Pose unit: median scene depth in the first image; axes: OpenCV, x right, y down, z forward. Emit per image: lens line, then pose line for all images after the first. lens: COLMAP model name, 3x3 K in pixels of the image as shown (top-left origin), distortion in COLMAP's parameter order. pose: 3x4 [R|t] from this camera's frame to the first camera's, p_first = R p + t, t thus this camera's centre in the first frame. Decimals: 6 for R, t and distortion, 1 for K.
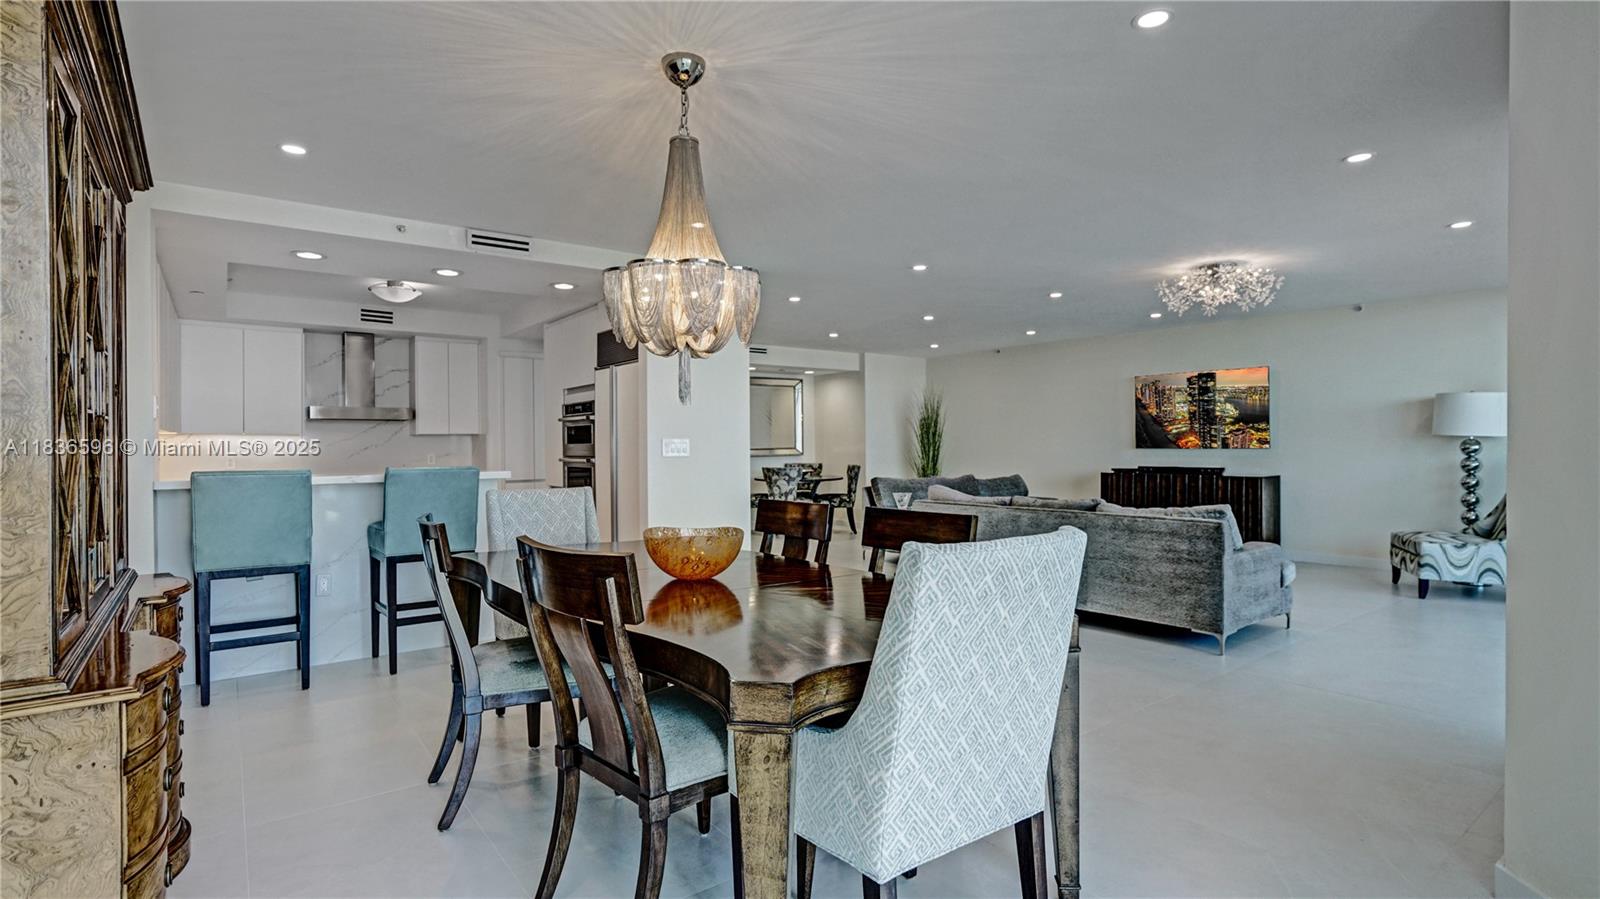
lens RADIAL K [[768.6, 0, 799.4], [0, 768.6, 467.7], [0, 0, 1]] dist [-0.049609, 0.028697]
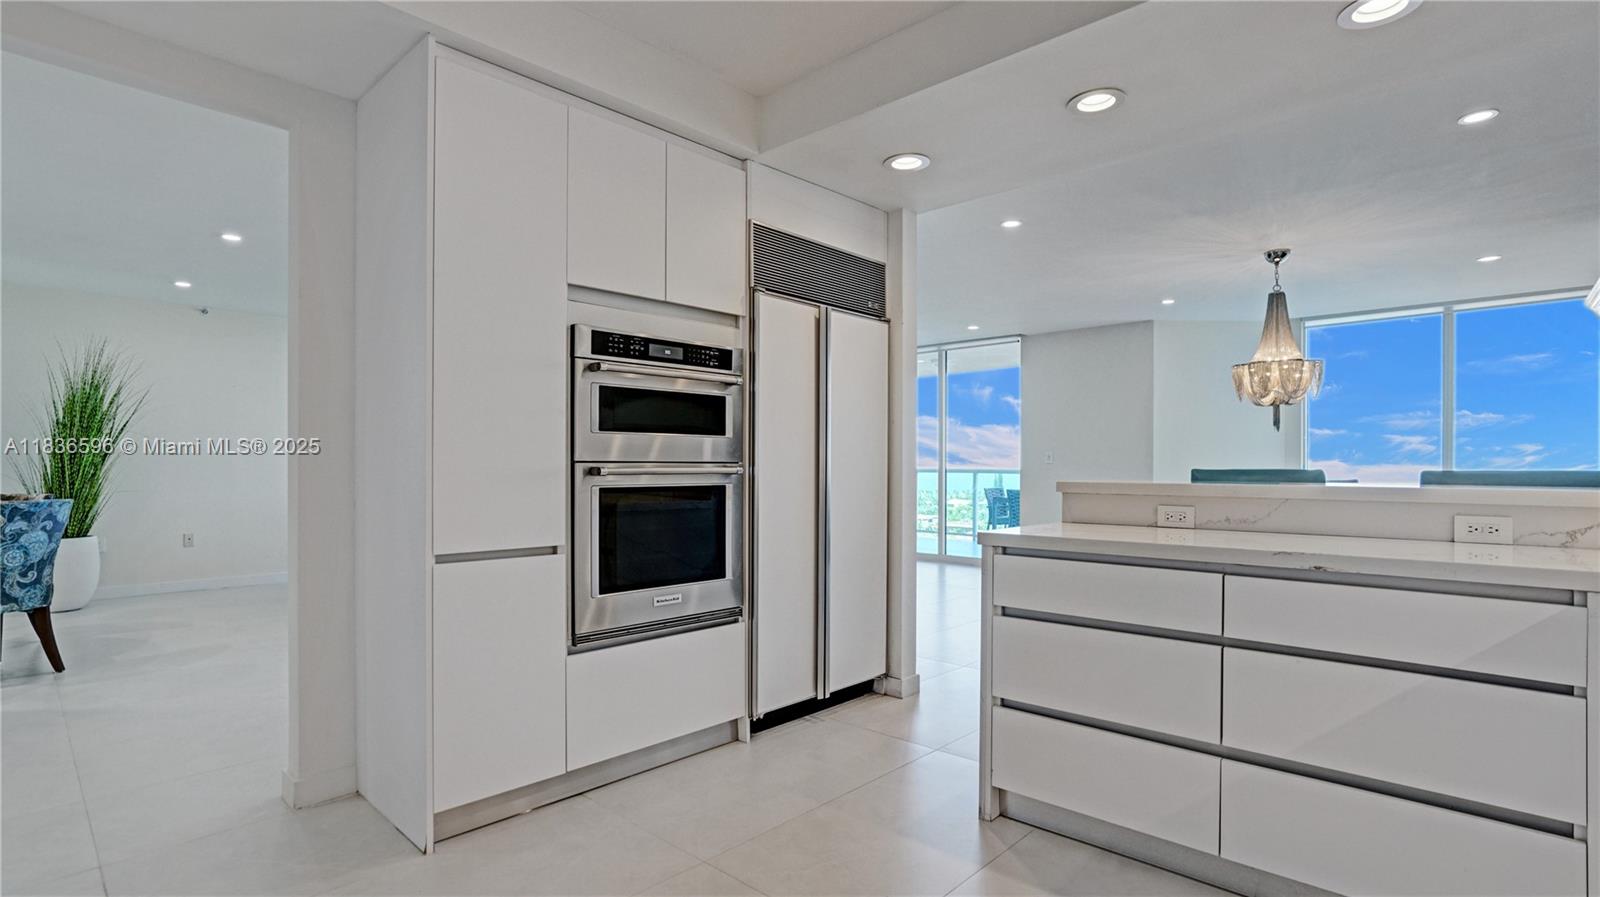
lens RADIAL K [[768.6, 0, 799.4], [0, 768.6, 466.7], [0, 0, 1]] dist [-0.049609, 0.028697]
pose [[-0.154697, 0.006420, 0.987941, -0.626854], [0.024117, 0.999705, -0.002720, -0.009372], [-0.987668, 0.023405, -0.154806, 0.864695]]
